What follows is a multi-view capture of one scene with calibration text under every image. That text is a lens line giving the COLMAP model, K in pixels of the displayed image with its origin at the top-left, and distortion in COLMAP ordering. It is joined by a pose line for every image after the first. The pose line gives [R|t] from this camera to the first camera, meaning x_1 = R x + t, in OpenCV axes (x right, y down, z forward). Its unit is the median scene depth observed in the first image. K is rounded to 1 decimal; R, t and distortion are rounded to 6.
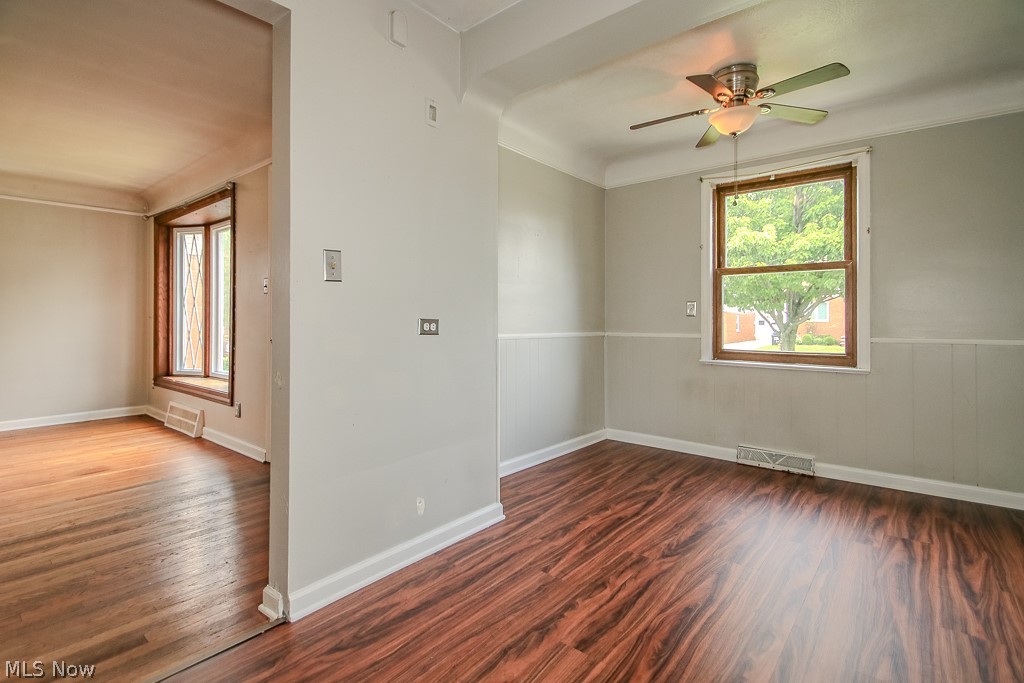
lens RADIAL K [[490.1, 0, 513.1], [0, 490.1, 317.5], [0, 0, 1]] dist [0.013079, -0.000740]
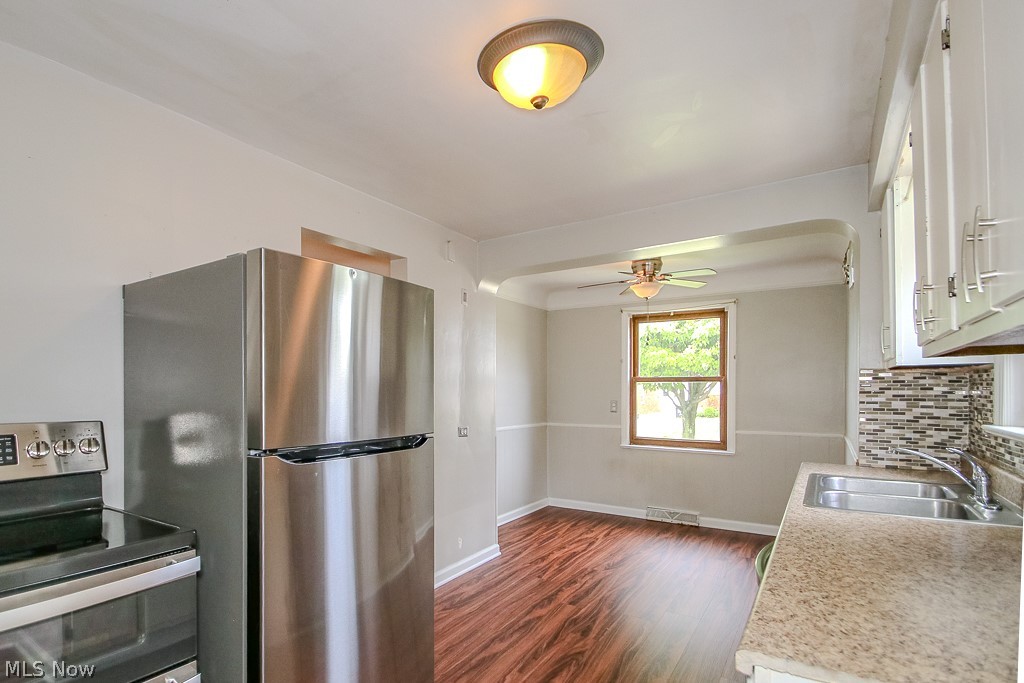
lens RADIAL K [[539.5, 0, 448.2], [0, 539.5, 391.5], [0, 0, 1]] dist [0.010469, 0.000019]
pose [[0.996474, -0.001224, 0.083888, -0.329745], [0.000252, 0.999933, 0.011597, -0.118823], [-0.083897, -0.011535, 0.996408, -0.670003]]
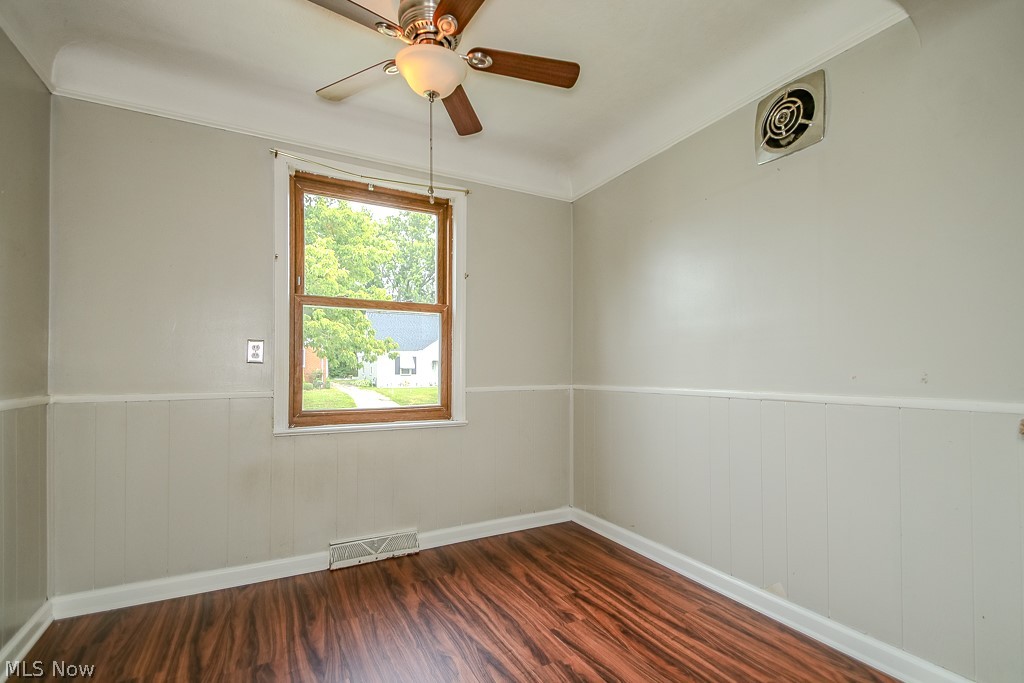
lens RADIAL K [[466.4, 0, 508.4], [0, 466.4, 360.6], [0, 0, 1]] dist [0.003144, -0.000044]
pose [[0.378942, 0.010456, 0.925361, -0.109935], [-0.007667, 0.999937, -0.008159, -0.005105], [-0.925389, -0.004003, 0.378998, 0.737376]]
